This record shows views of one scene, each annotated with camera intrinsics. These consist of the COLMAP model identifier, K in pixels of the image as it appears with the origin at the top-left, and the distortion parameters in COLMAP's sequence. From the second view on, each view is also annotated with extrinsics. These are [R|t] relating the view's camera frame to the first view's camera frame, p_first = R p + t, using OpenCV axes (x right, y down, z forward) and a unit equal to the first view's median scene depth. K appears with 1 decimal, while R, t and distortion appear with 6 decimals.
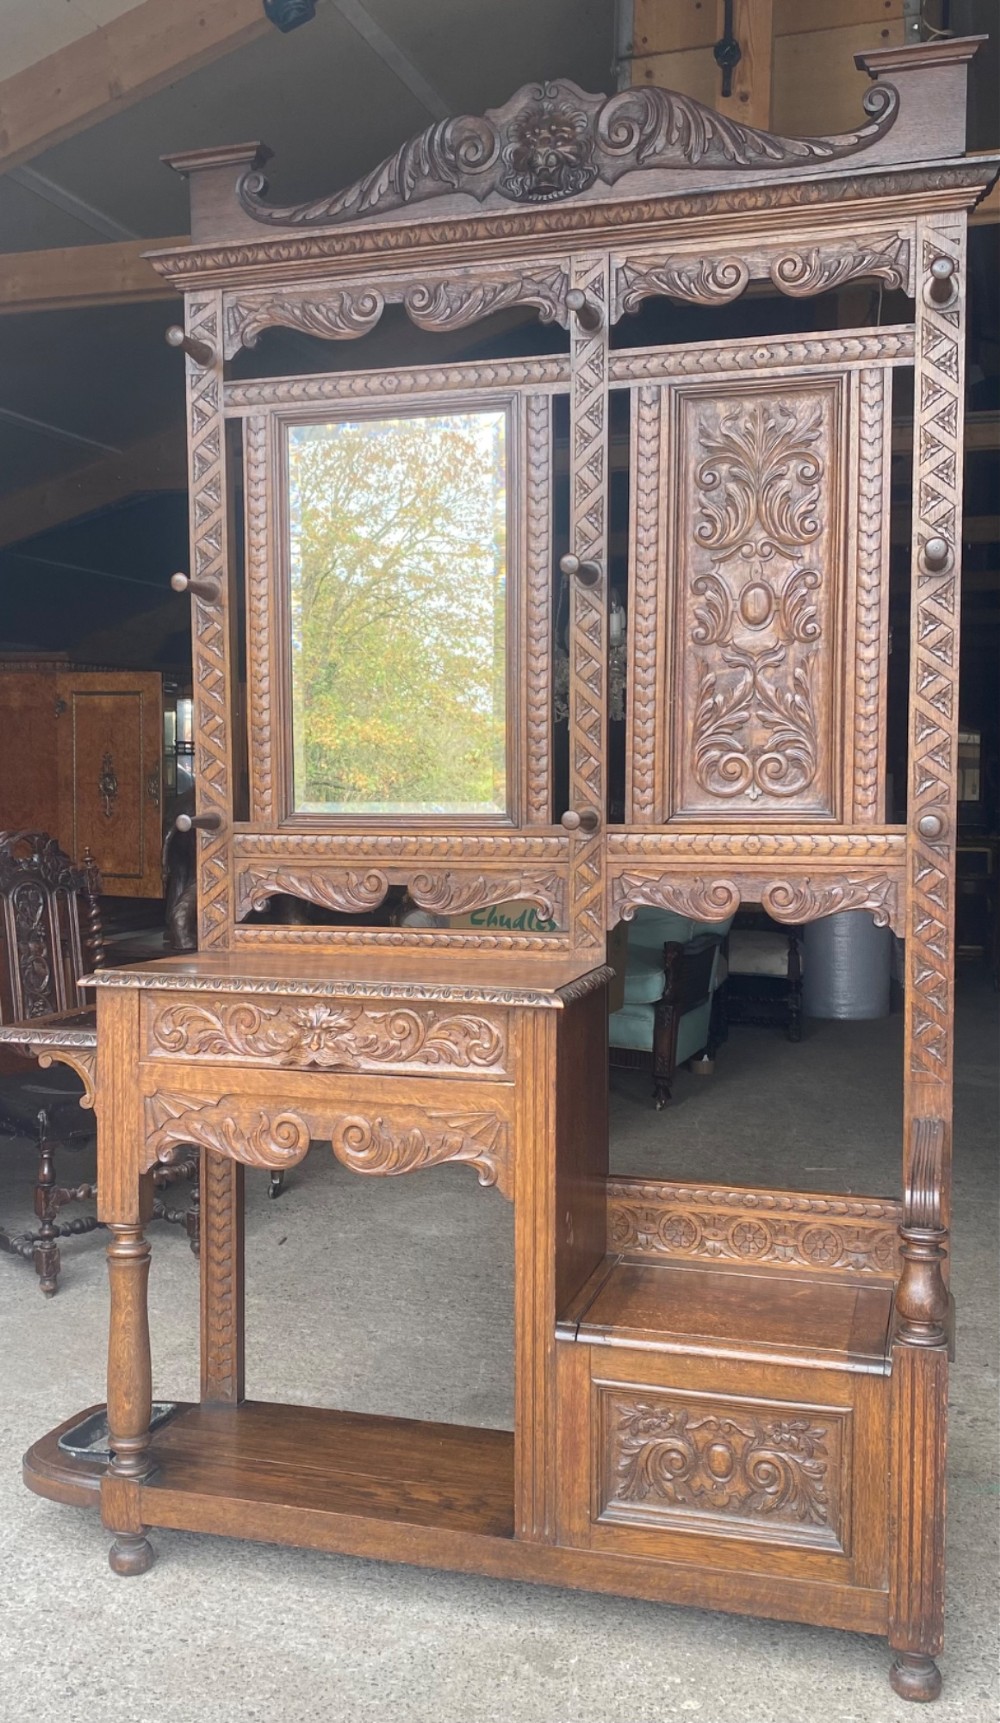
lens RADIAL K [[1625.4, 0, 445.3], [0, 1625.4, 901.9], [0, 0, 1]] dist [0.021886, 0.000000]
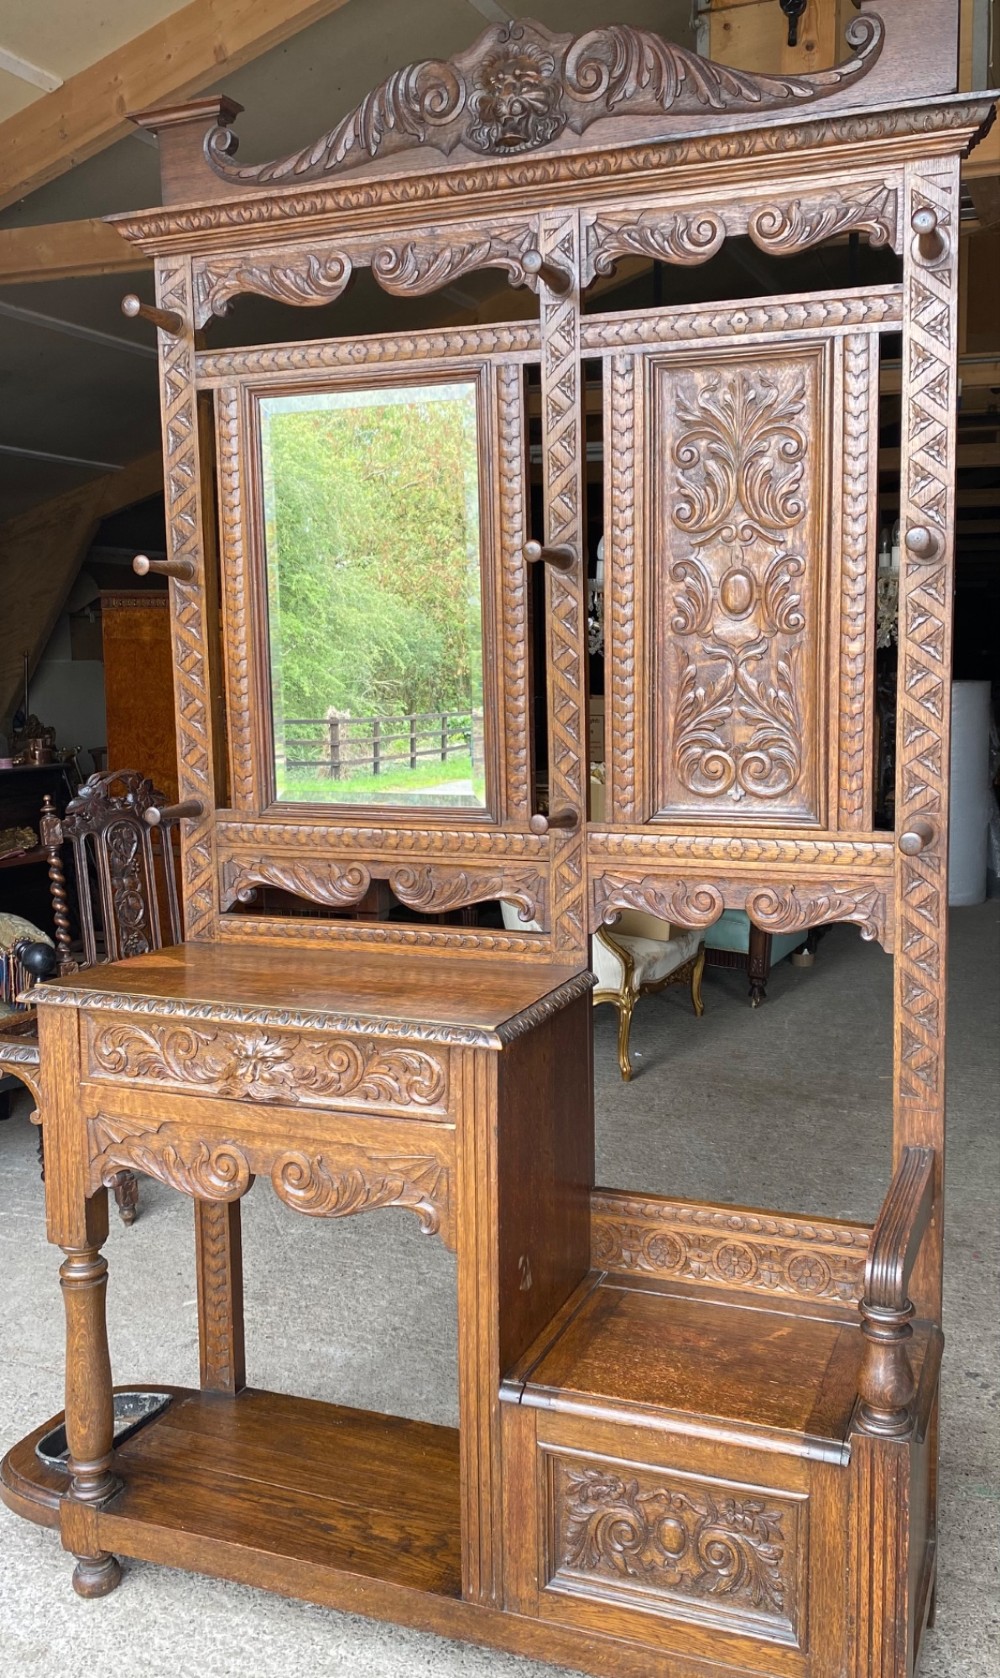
lens RADIAL K [[1362.9, 0, 594.0], [0, 1362.9, 808.1], [0, 0, 1]] dist [0.069832, -0.129446]
pose [[0.999231, -0.001028, -0.039207, 0.141072], [0.002514, 0.999280, 0.037857, -0.090145], [0.039140, -0.037927, 0.998514, 0.215325]]
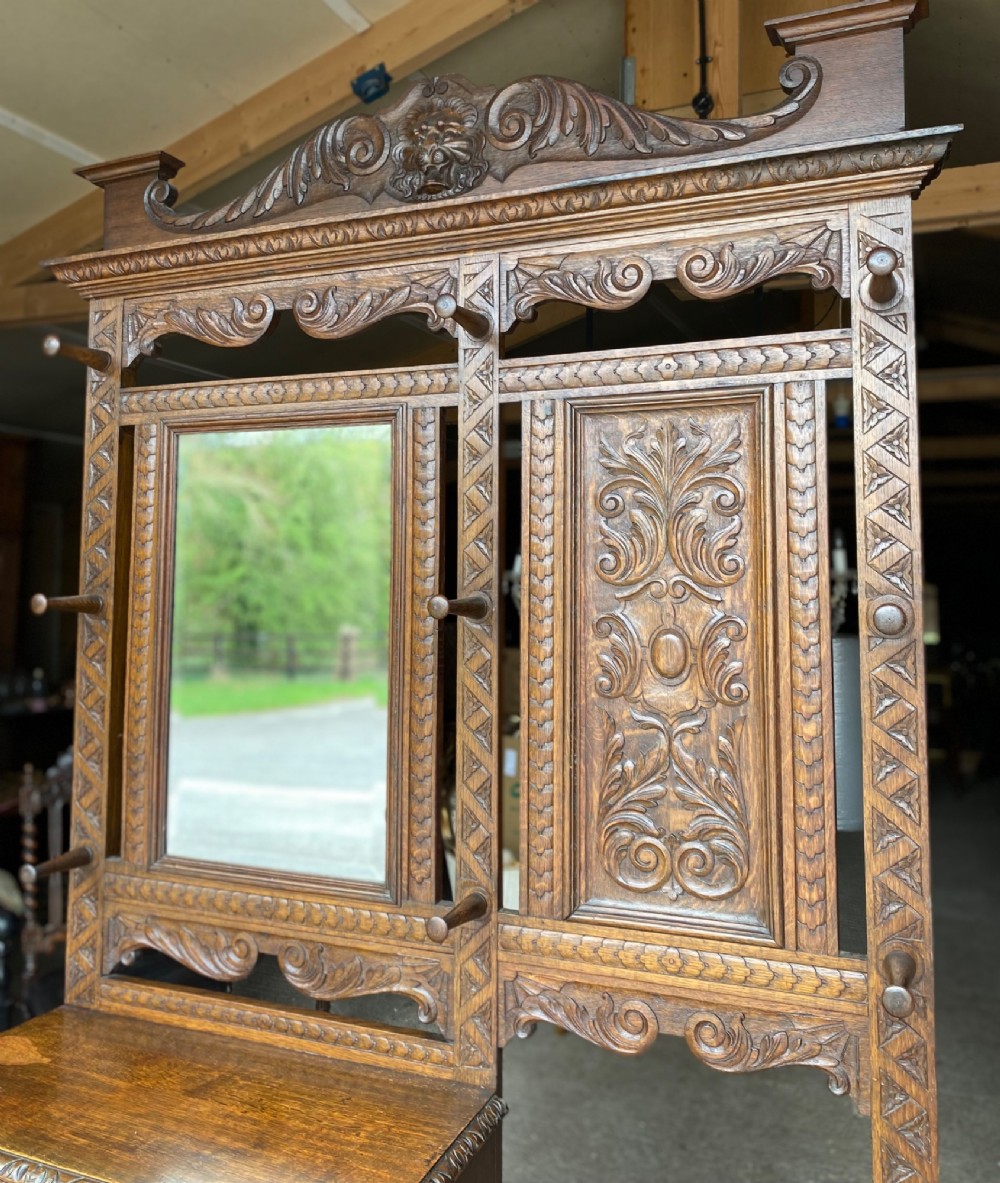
lens RADIAL K [[1010.3, 0, 510.0], [0, 1010.3, 509.4], [0, 0, 1]] dist [0.073544, -0.110501]
pose [[0.997062, 0.002945, -0.076539, 0.151169], [-0.013977, 0.989479, -0.144003, -0.182227], [0.075309, 0.144650, 0.986613, 0.480039]]
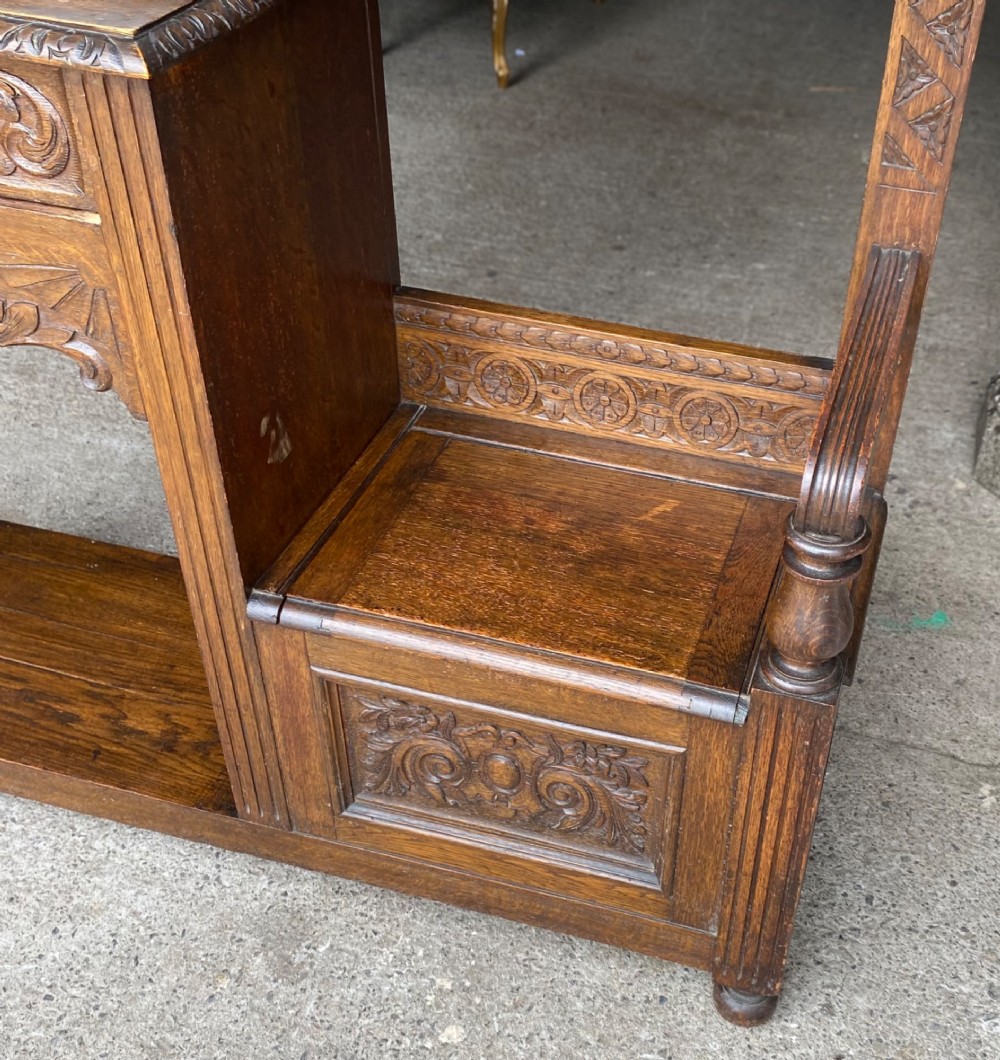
lens RADIAL K [[1288.4, 0, 628.1], [0, 1288.4, 619.9], [0, 0, 1]] dist [0.032257, 0.000000]
pose [[0.998352, 0.009575, 0.056580, 0.172988], [-0.041369, 0.803404, 0.593996, -0.033820], [-0.039769, -0.595358, 0.802476, 0.543079]]
